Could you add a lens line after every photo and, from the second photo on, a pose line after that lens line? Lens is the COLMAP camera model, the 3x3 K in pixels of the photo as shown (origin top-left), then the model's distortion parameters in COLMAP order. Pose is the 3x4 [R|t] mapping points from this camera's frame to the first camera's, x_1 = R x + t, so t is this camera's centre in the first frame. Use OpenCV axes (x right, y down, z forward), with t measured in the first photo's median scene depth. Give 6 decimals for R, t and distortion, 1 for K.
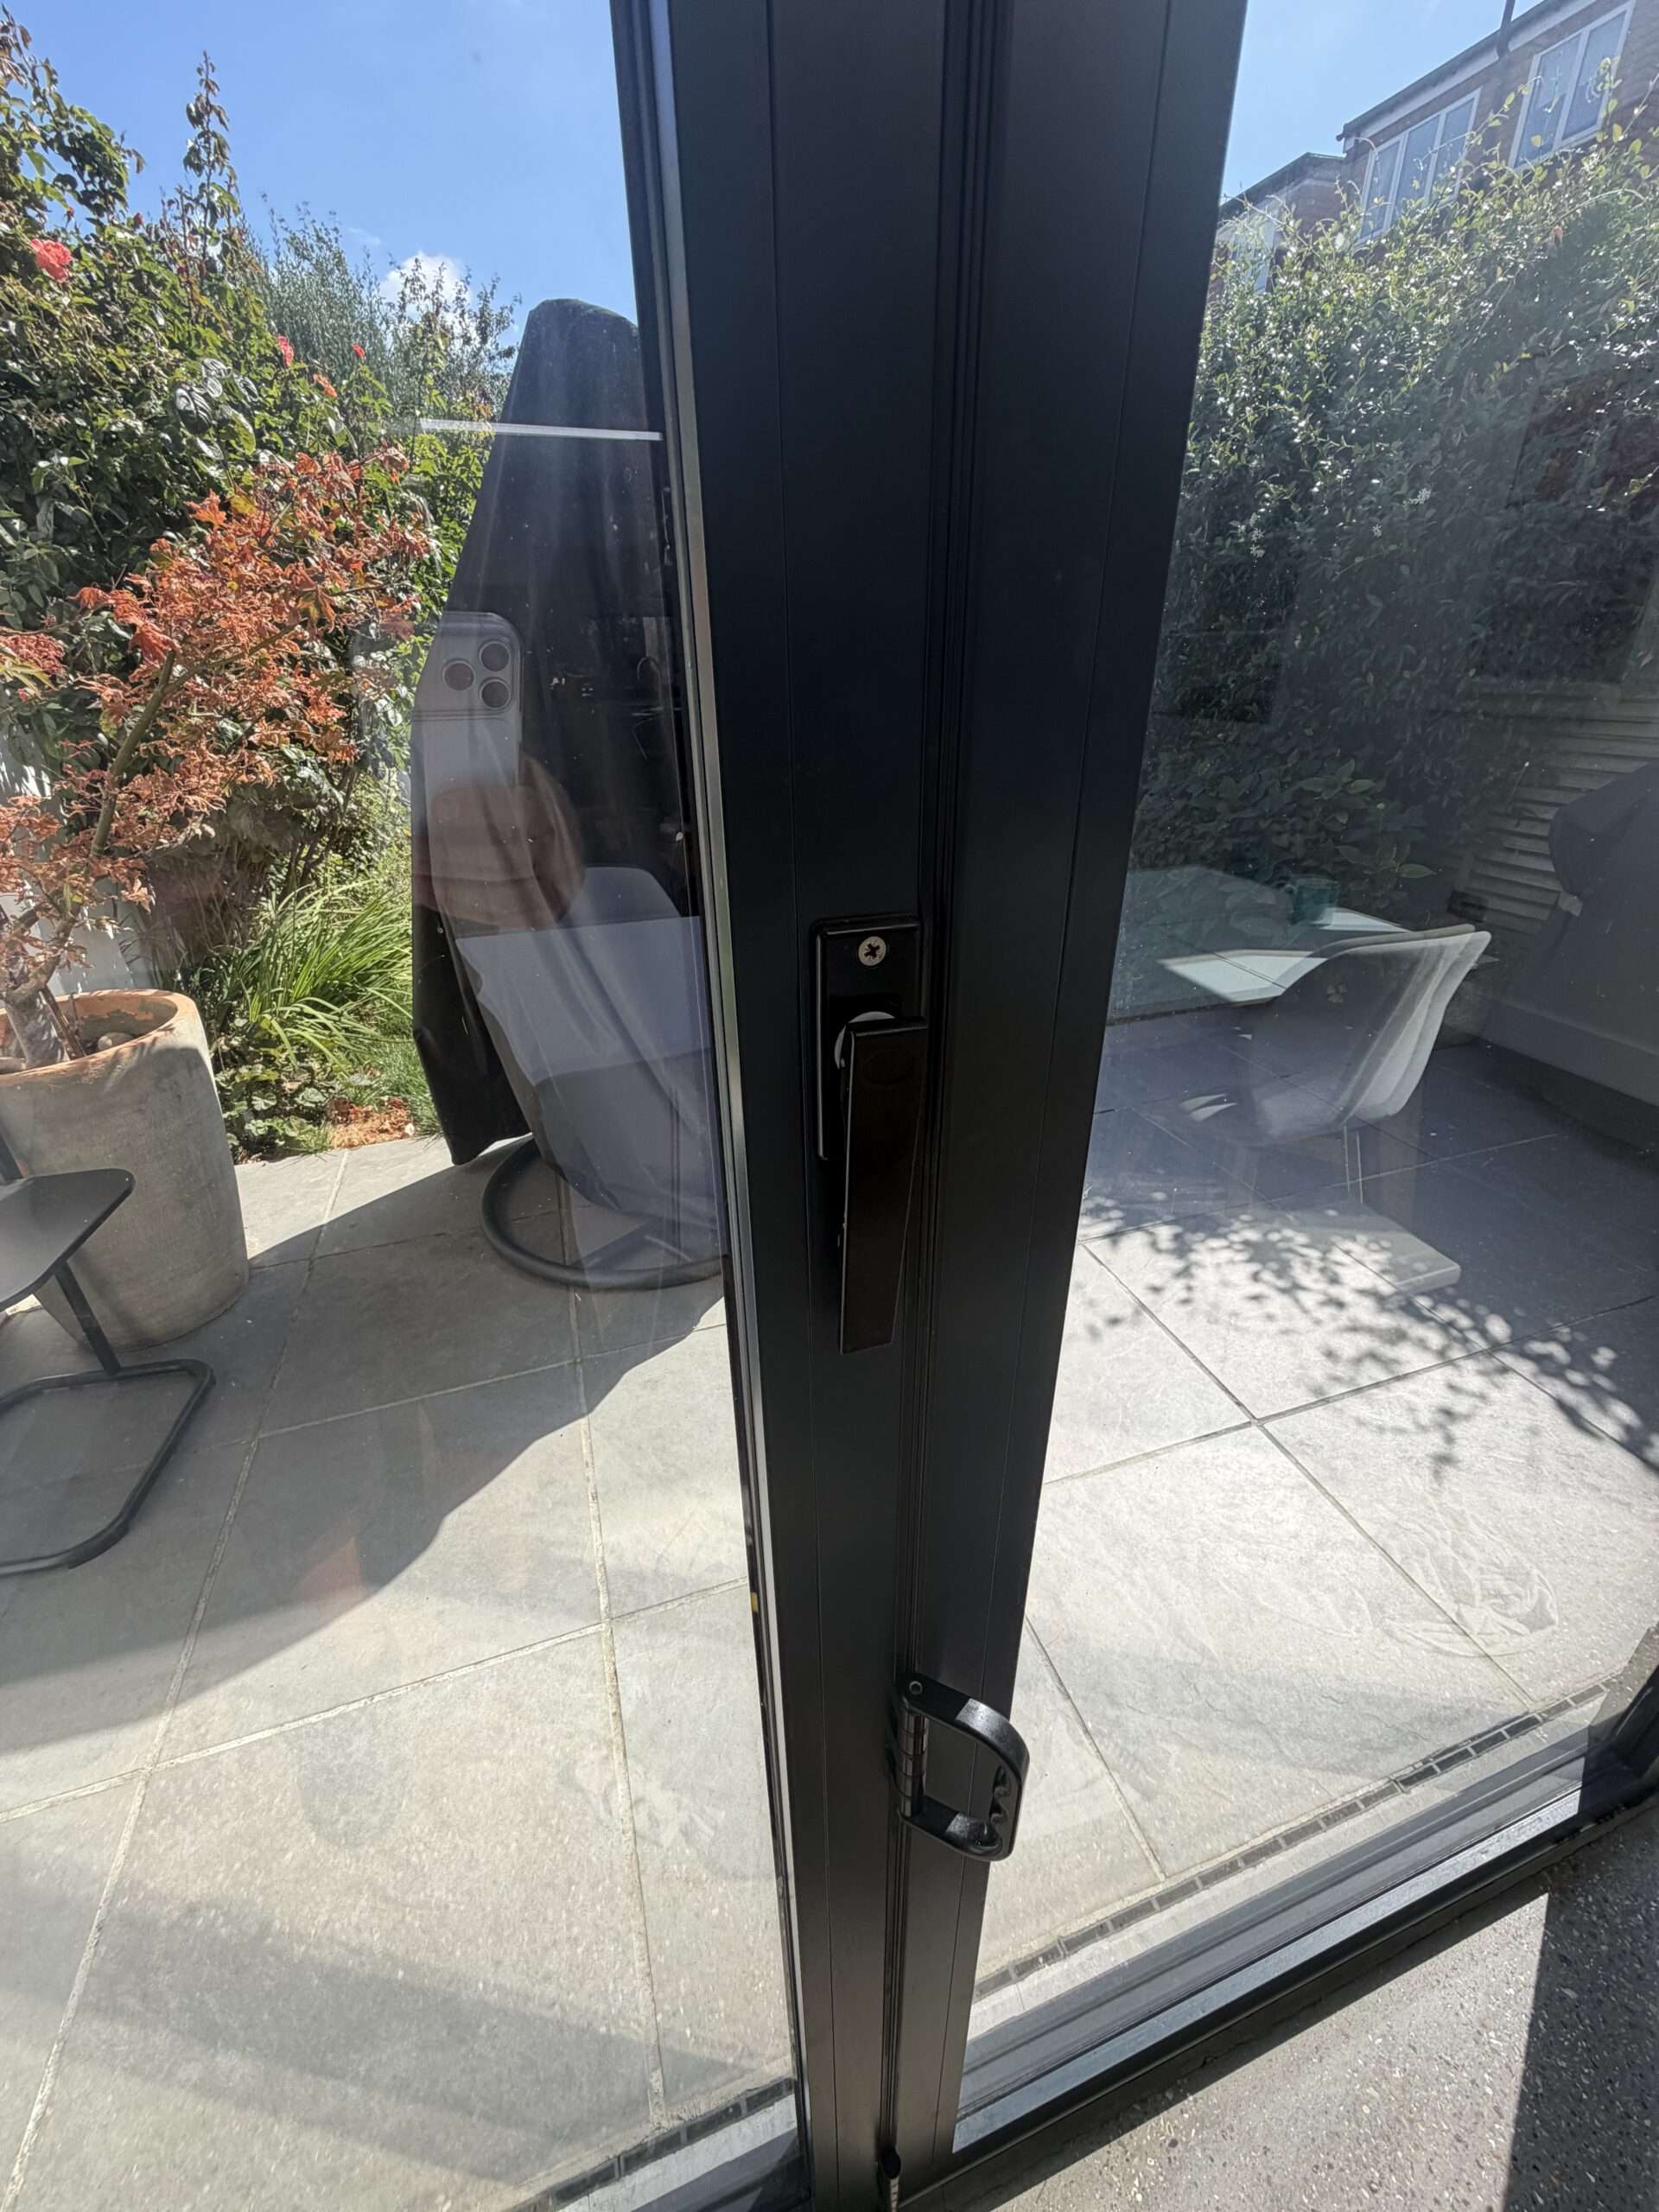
lens RADIAL K [[889.0, 0, 829.5], [0, 889.0, 1106.0], [0, 0, 1]] dist [0.001428, 0.000091]
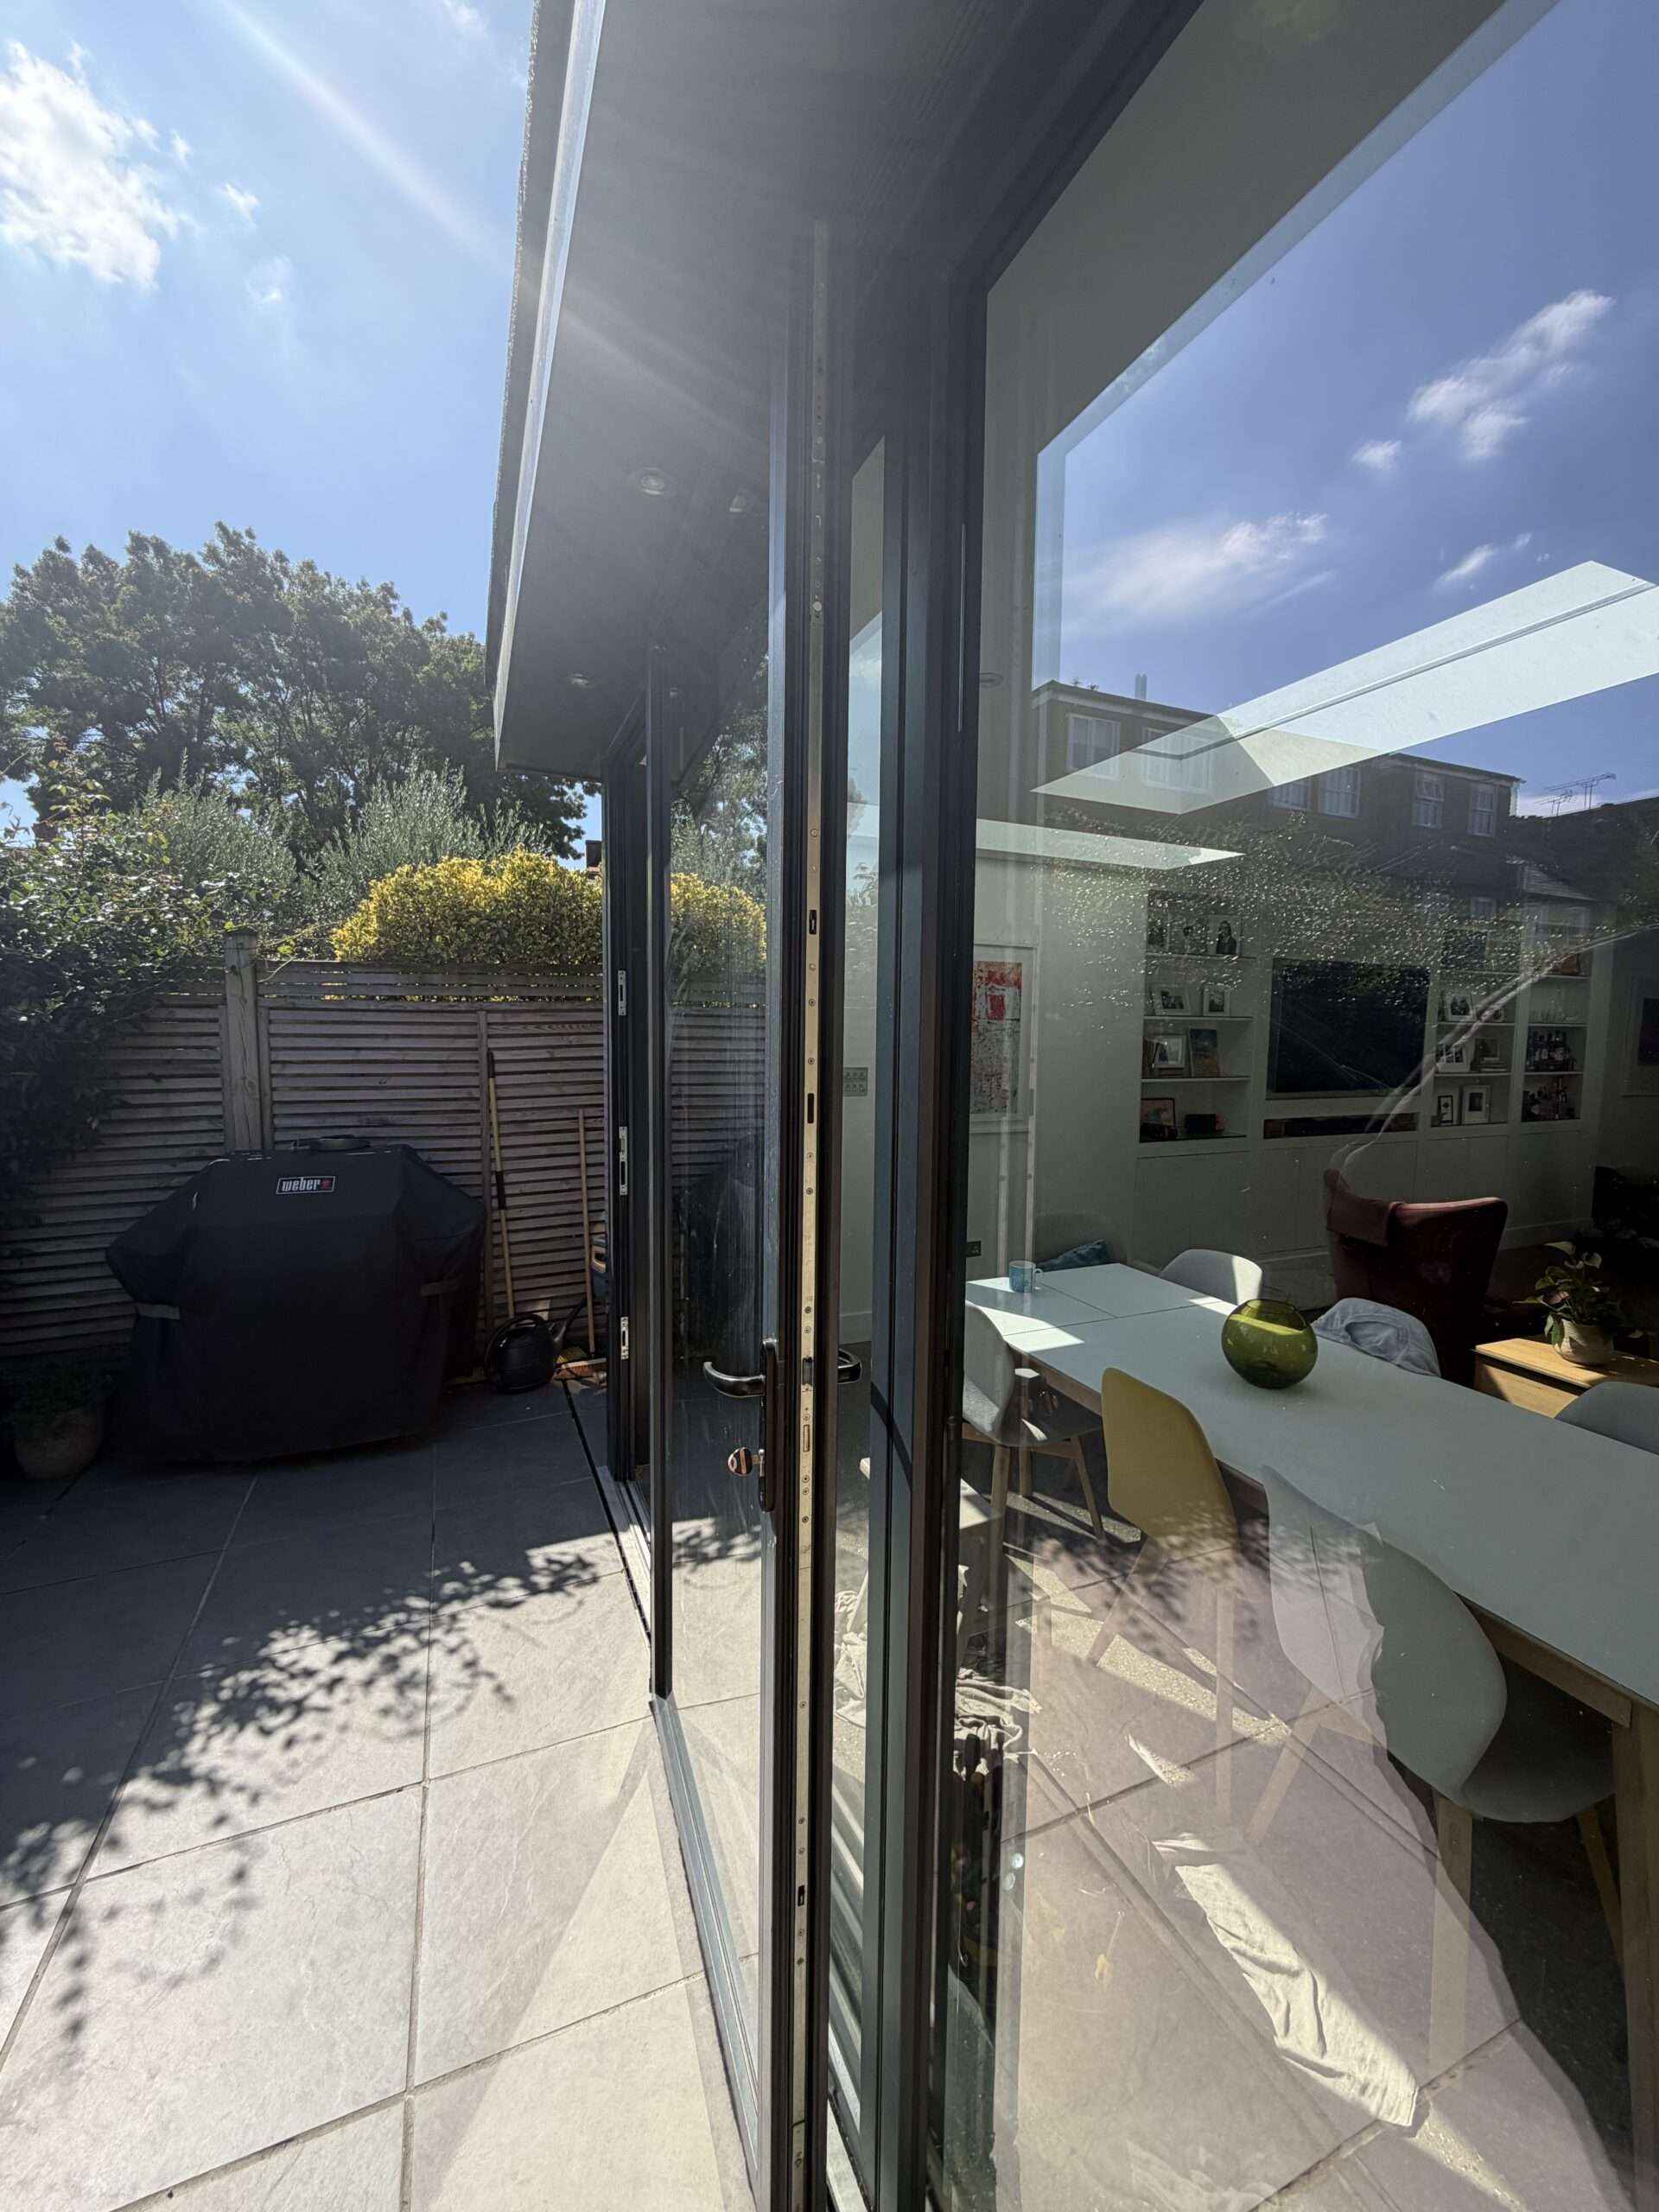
lens RADIAL K [[823.8, 0, 829.5], [0, 823.8, 1106.0], [0, 0, 1]] dist [0.000304, -0.013656]
pose [[-0.078509, -0.067403, 0.994632, -0.441957], [0.451851, 0.886938, 0.095771, -0.235454], [-0.888632, 0.456944, -0.039176, 0.153229]]
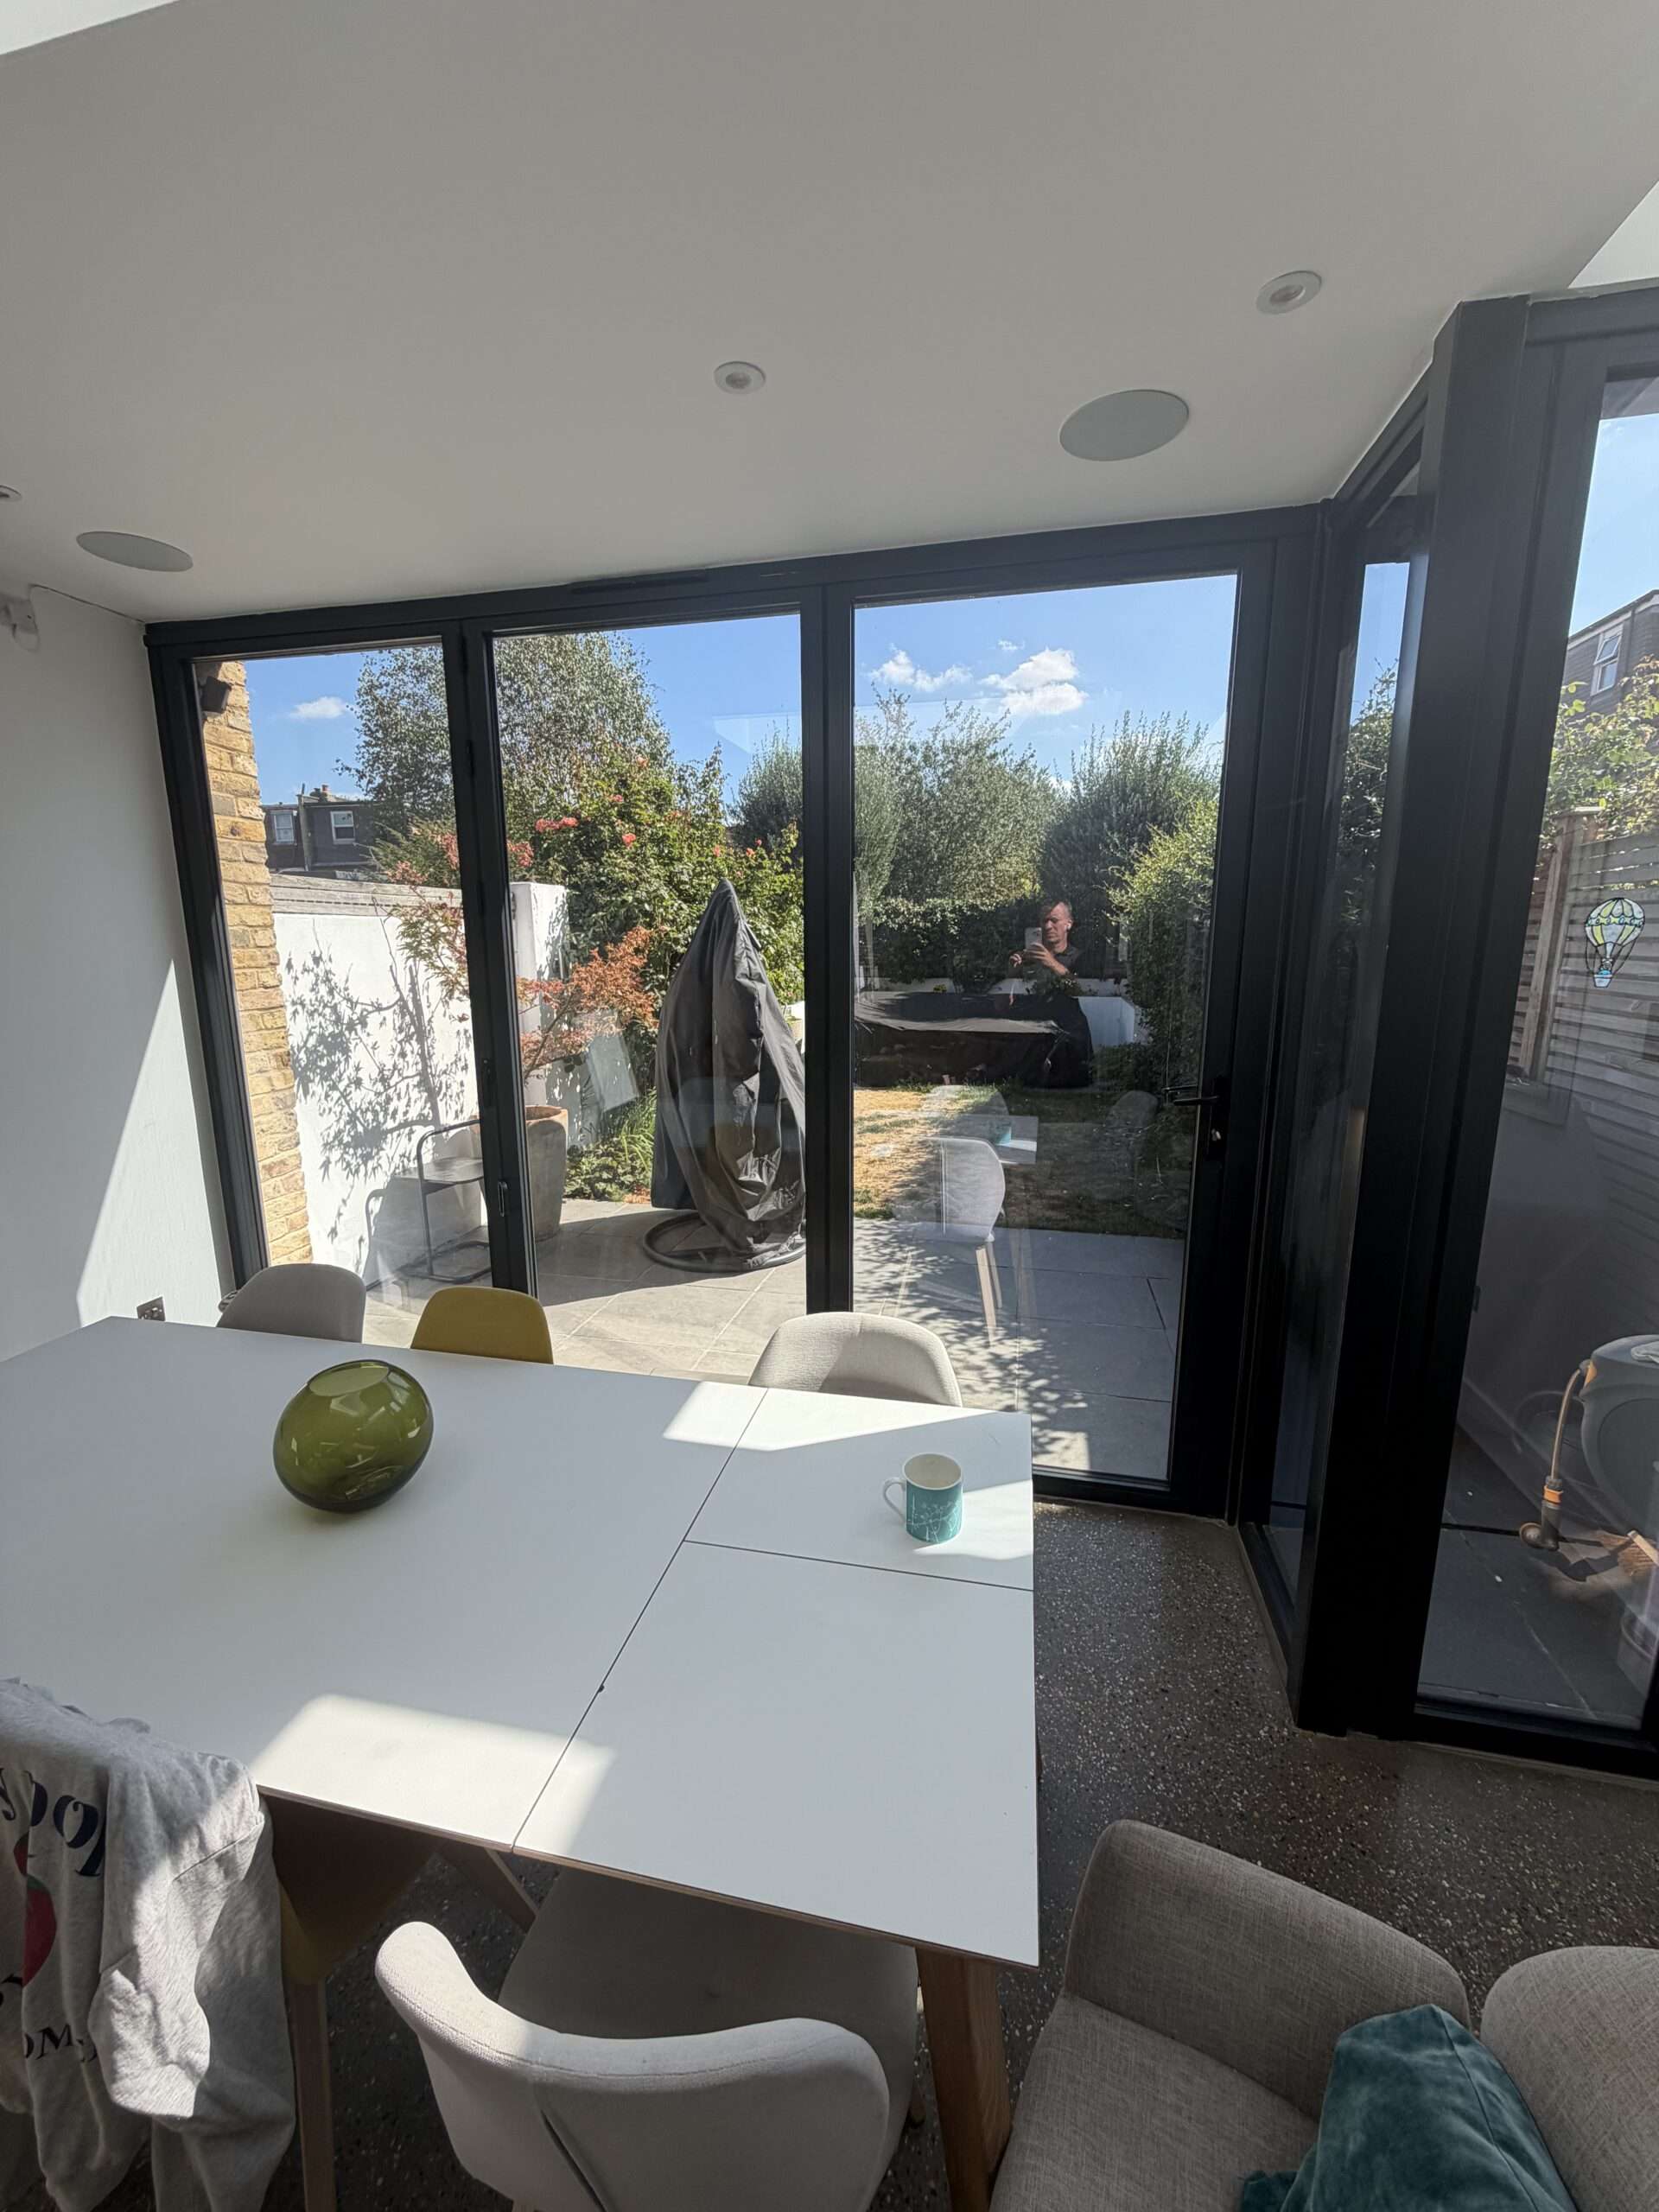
lens RADIAL K [[895.5, 0, 829.5], [0, 895.5, 1106.0], [0, 0, 1]] dist [-0.014422, -0.000012]
pose [[0.850400, 0.116464, -0.513084, 1.164874], [-0.253271, 0.945384, -0.205188, 0.190048], [0.461165, 0.304441, 0.833452, -0.742061]]
